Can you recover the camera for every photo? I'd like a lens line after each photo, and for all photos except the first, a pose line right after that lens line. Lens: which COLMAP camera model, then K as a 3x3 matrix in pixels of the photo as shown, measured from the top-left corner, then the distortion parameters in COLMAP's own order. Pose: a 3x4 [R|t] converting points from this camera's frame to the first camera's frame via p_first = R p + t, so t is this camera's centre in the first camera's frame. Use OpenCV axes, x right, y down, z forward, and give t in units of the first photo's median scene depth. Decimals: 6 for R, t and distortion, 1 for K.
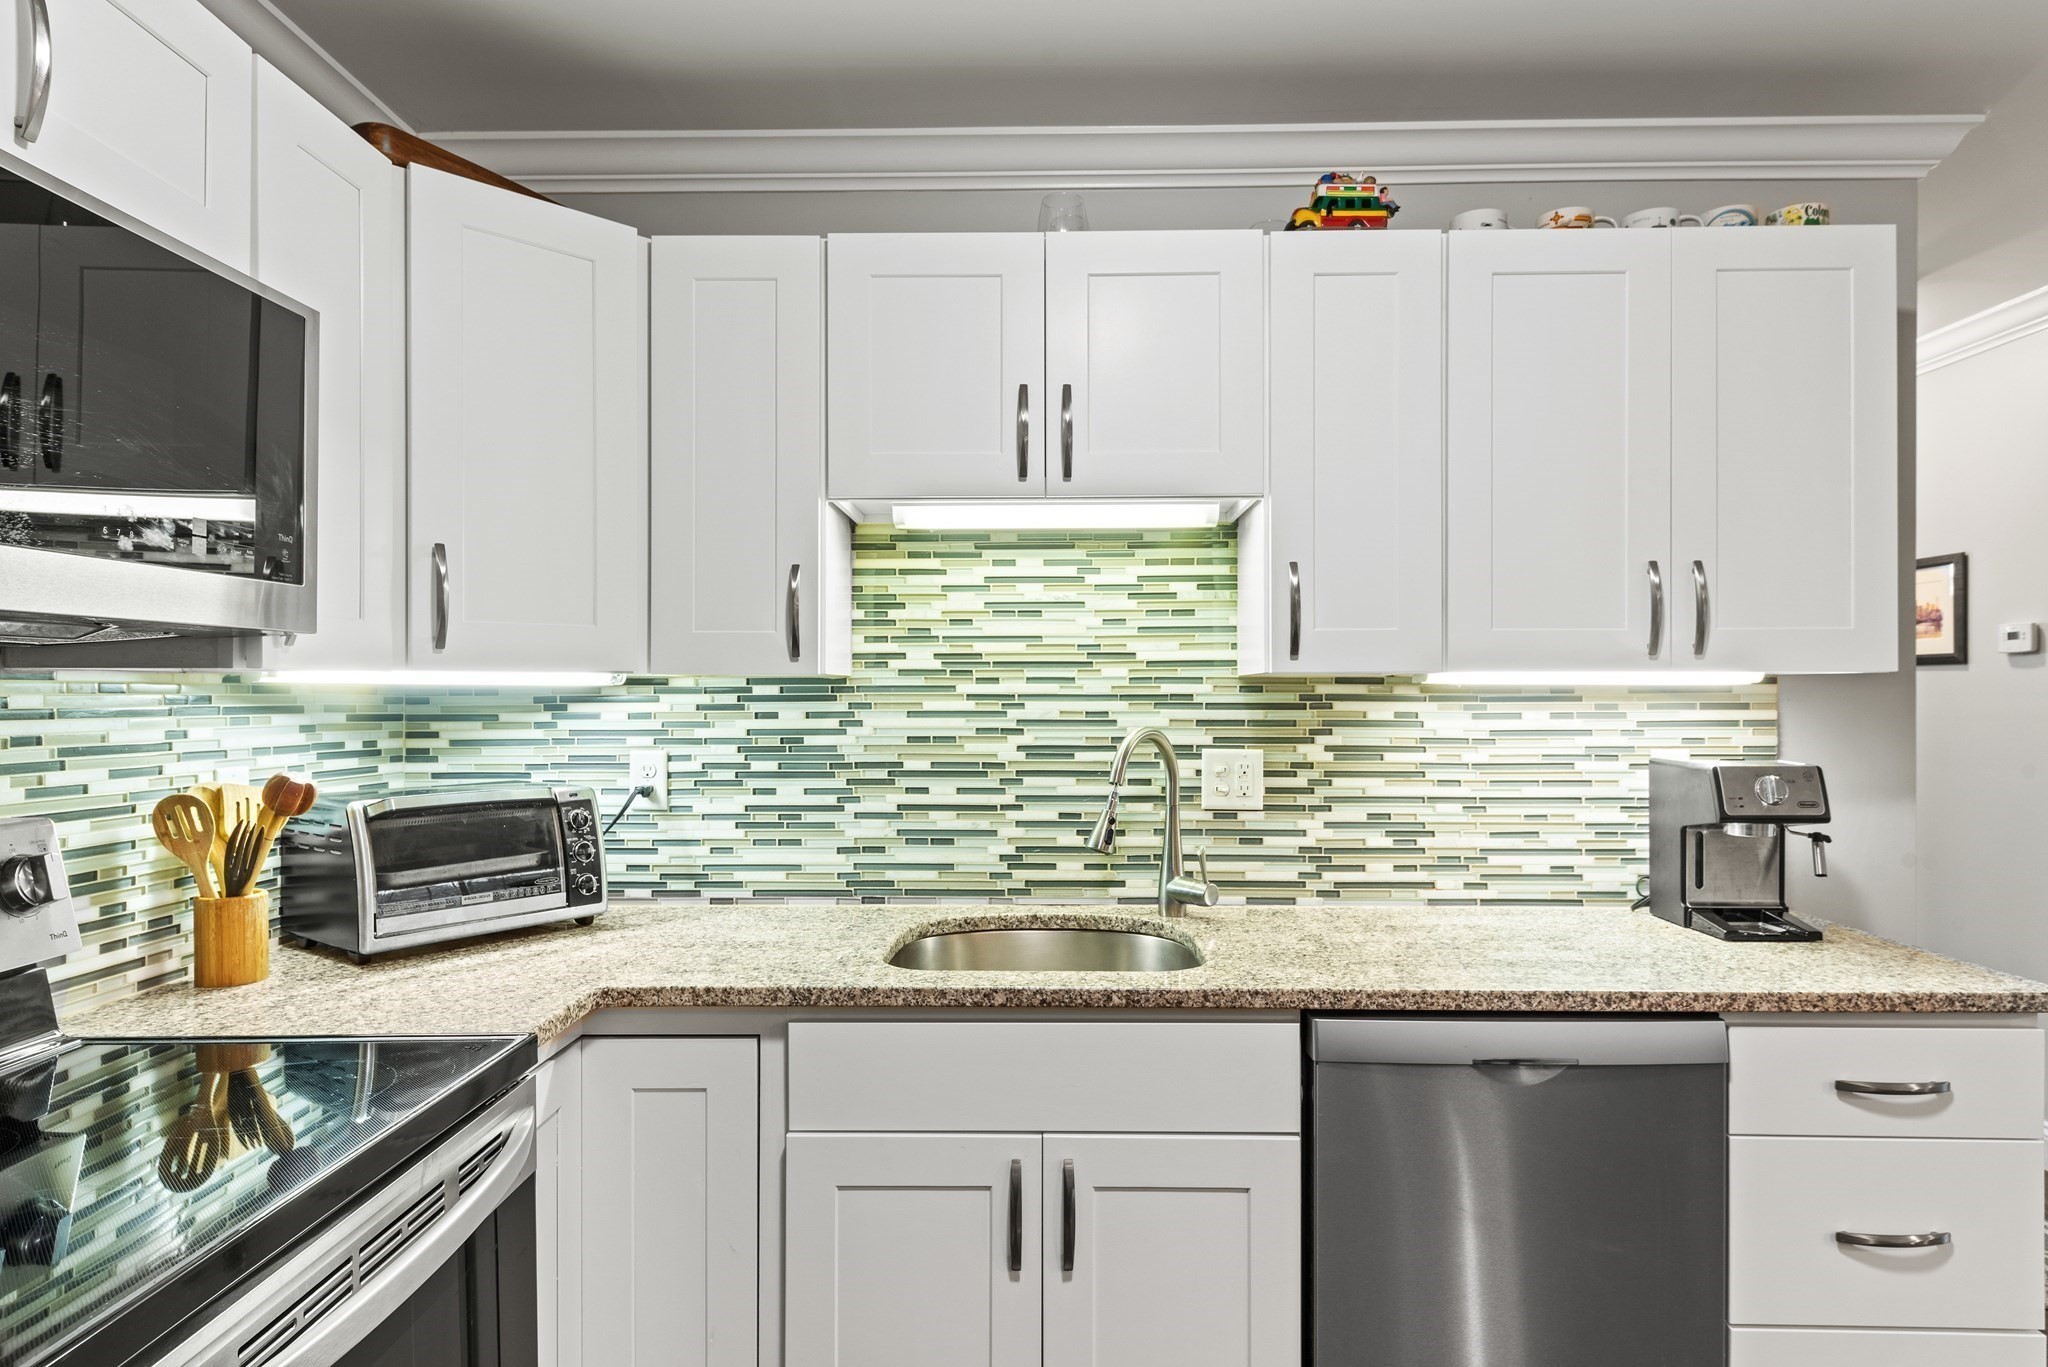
lens RADIAL K [[1164.5, 0, 1030.5], [0, 1164.5, 689.8], [0, 0, 1]] dist [0.027398, -0.022577]
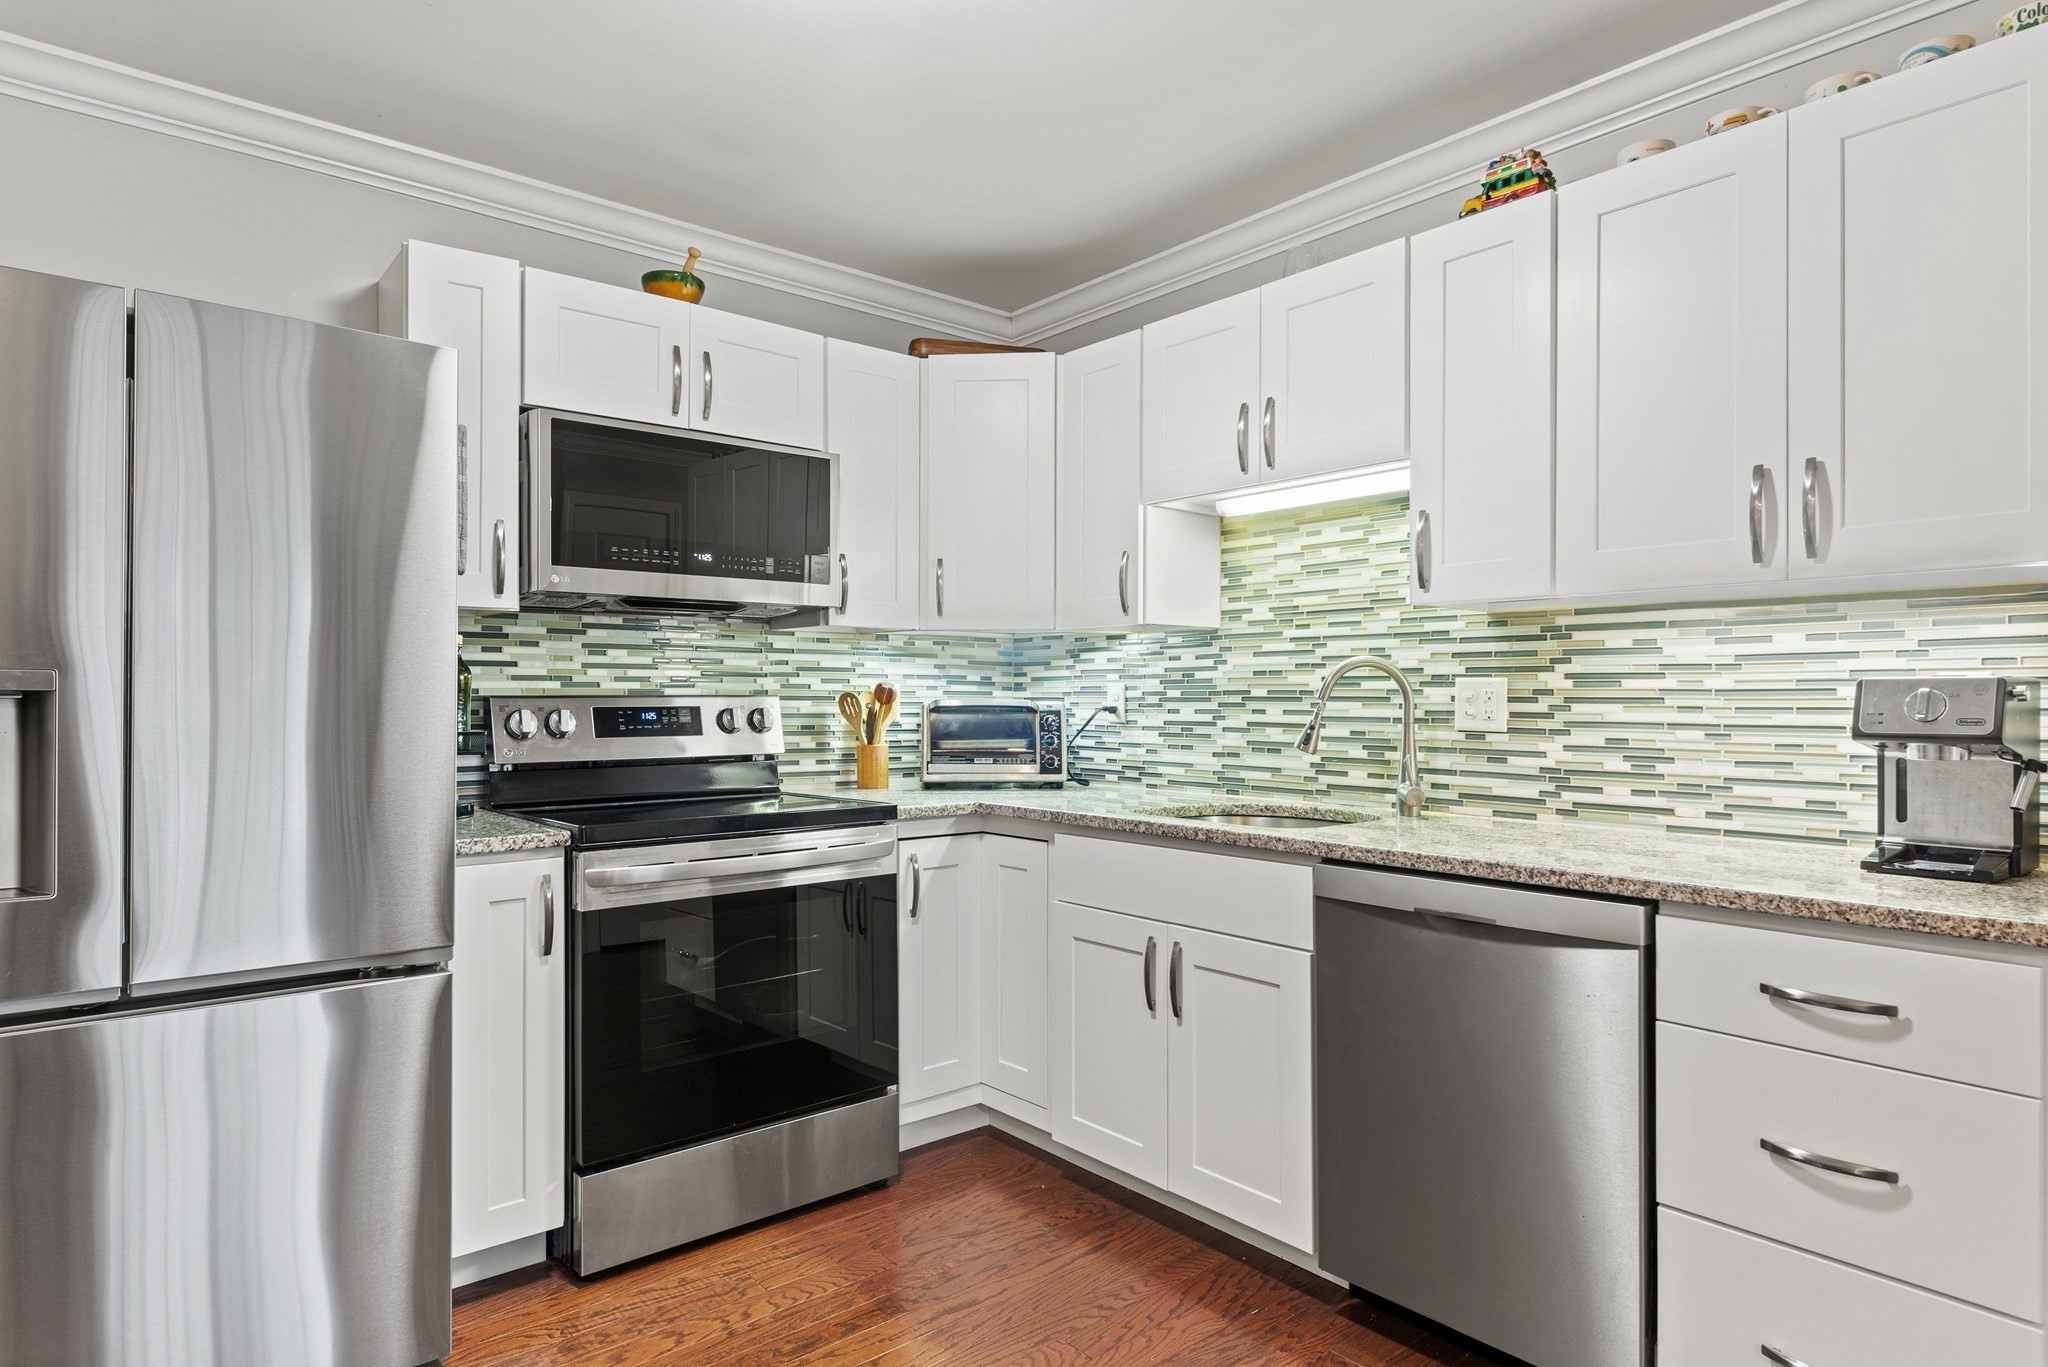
lens RADIAL K [[1167.2, 0, 1025.5], [0, 1167.2, 694.8], [0, 0, 1]] dist [0.024091, -0.021979]
pose [[0.654331, 0.000532, -0.756208, 0.741148], [-0.000573, 1.000000, 0.000208, 0.067463], [0.756208, 0.000297, 0.654331, -0.073387]]
